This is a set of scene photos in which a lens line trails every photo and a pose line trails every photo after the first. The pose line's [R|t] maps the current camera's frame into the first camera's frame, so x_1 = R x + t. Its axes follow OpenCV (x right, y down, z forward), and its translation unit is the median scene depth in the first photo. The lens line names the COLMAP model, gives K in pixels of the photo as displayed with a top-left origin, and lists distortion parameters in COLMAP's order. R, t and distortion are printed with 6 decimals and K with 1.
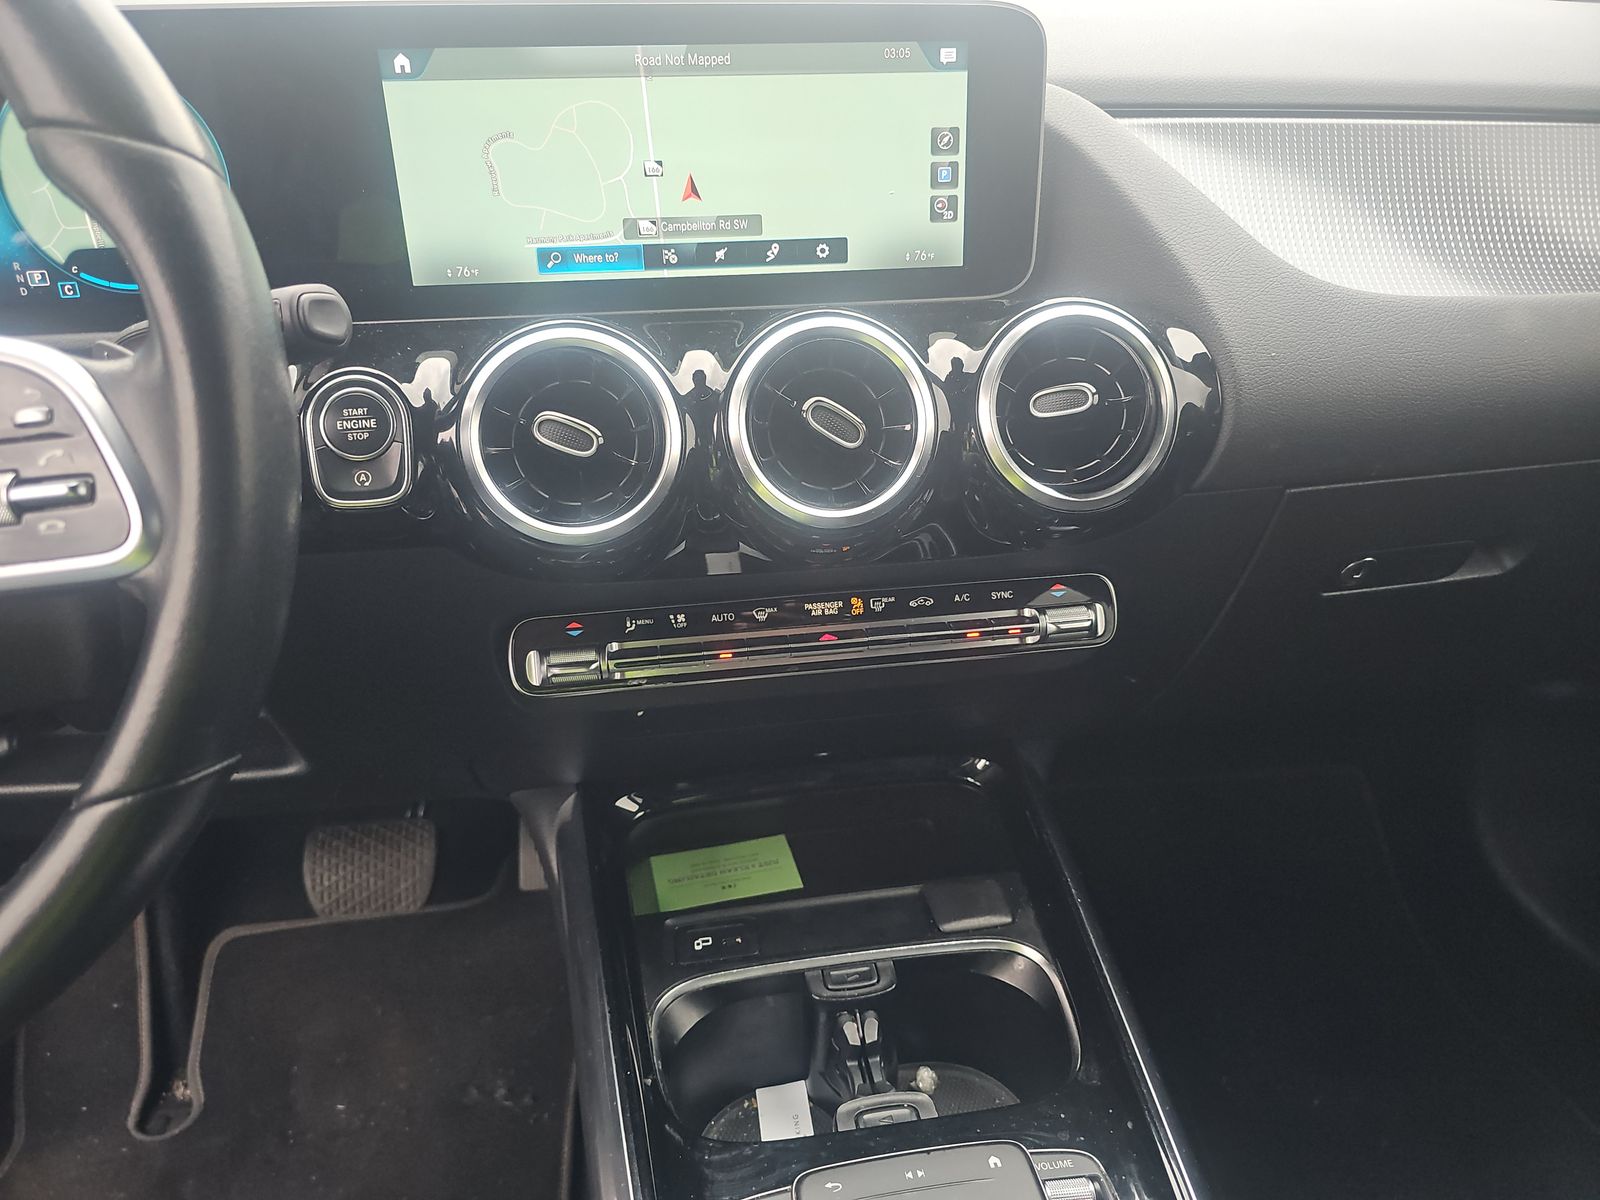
lens RADIAL K [[1065.7, 0, 808.4], [0, 1065.7, 594.7], [0, 0, 1]] dist [0.038289, -0.016922]
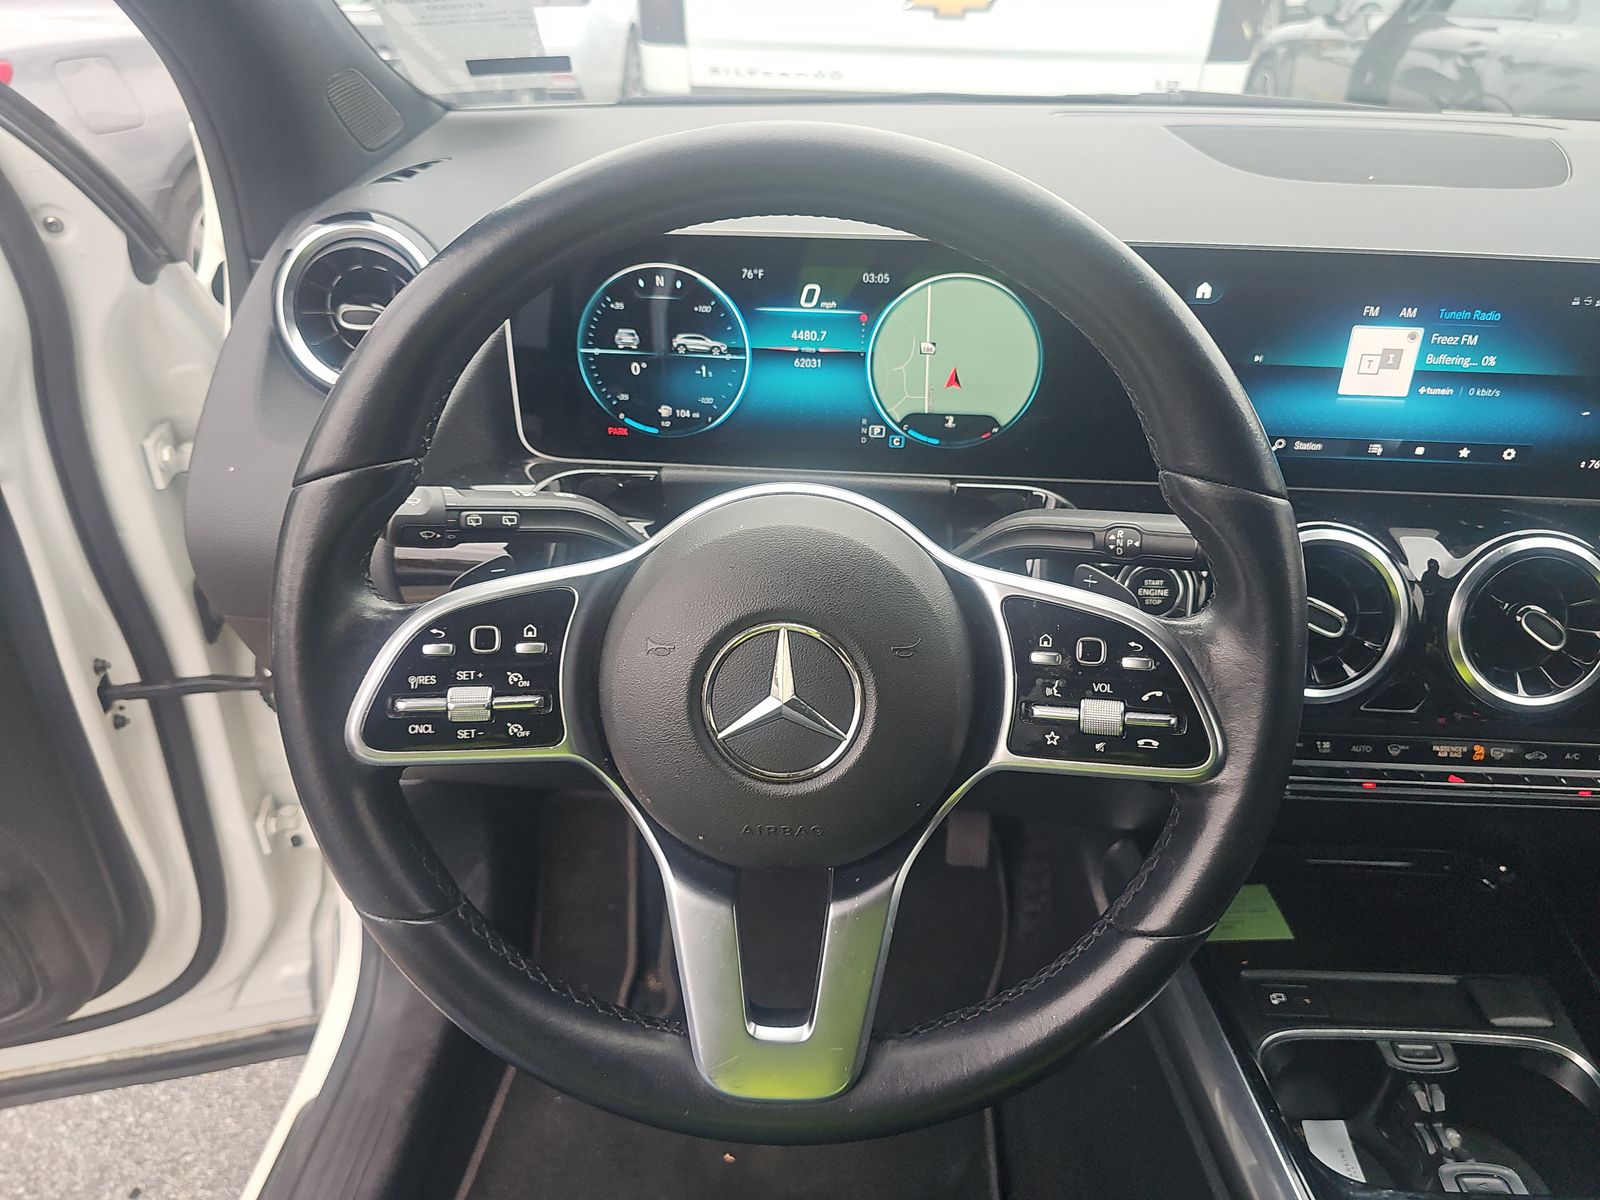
lens RADIAL K [[1065.7, 0, 849.9], [0, 1065.7, 594.1], [0, 0, 1]] dist [0.038289, -0.016922]
pose [[0.984752, 0.120989, -0.125002, -0.509152], [-0.111590, 0.990556, 0.079664, -0.179545], [0.133460, -0.064500, 0.988953, -0.250220]]
